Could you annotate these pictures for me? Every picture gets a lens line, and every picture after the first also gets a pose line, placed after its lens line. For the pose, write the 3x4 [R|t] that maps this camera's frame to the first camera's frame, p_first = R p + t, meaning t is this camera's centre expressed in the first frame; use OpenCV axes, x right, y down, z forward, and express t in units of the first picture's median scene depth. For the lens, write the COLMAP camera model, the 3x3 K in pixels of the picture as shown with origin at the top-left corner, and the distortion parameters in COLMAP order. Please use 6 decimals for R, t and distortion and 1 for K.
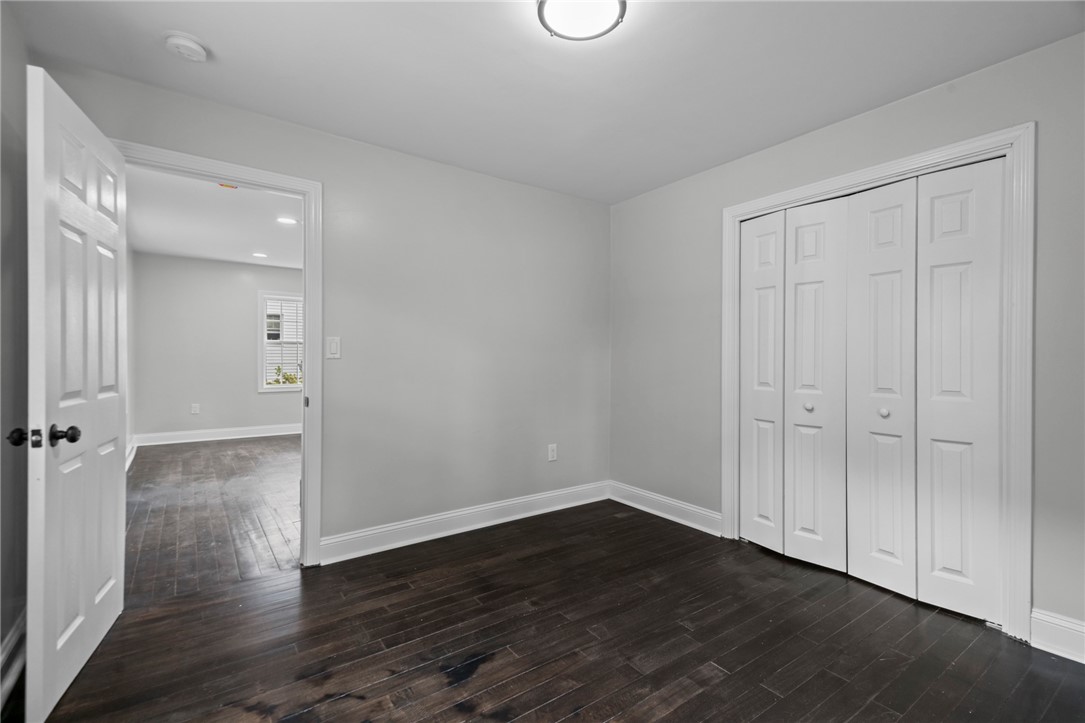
lens RADIAL K [[489.3, 0, 541.9], [0, 489.3, 367.4], [0, 0, 1]] dist [0.019437, 0.000123]
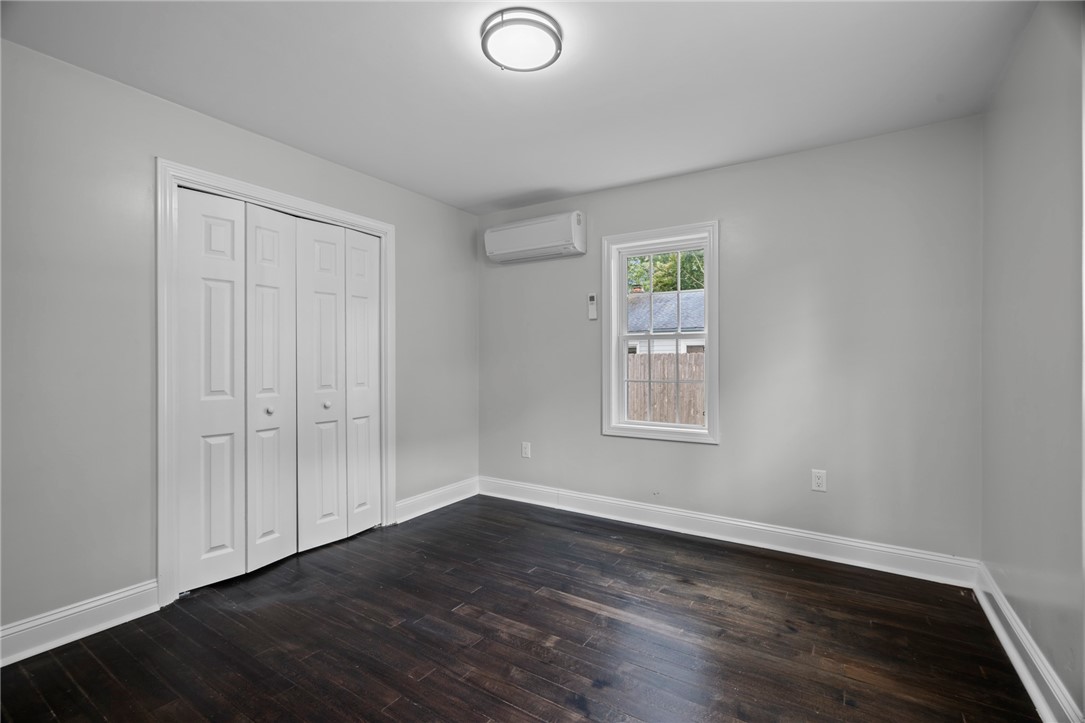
lens RADIAL K [[489.3, 0, 541.9], [0, 489.3, 367.4], [0, 0, 1]] dist [0.019437, 0.000123]
pose [[-0.370362, -0.019268, 0.928688, -0.667908], [0.021056, 0.999354, 0.029131, -0.027382], [-0.928649, 0.030344, -0.369717, 0.952056]]
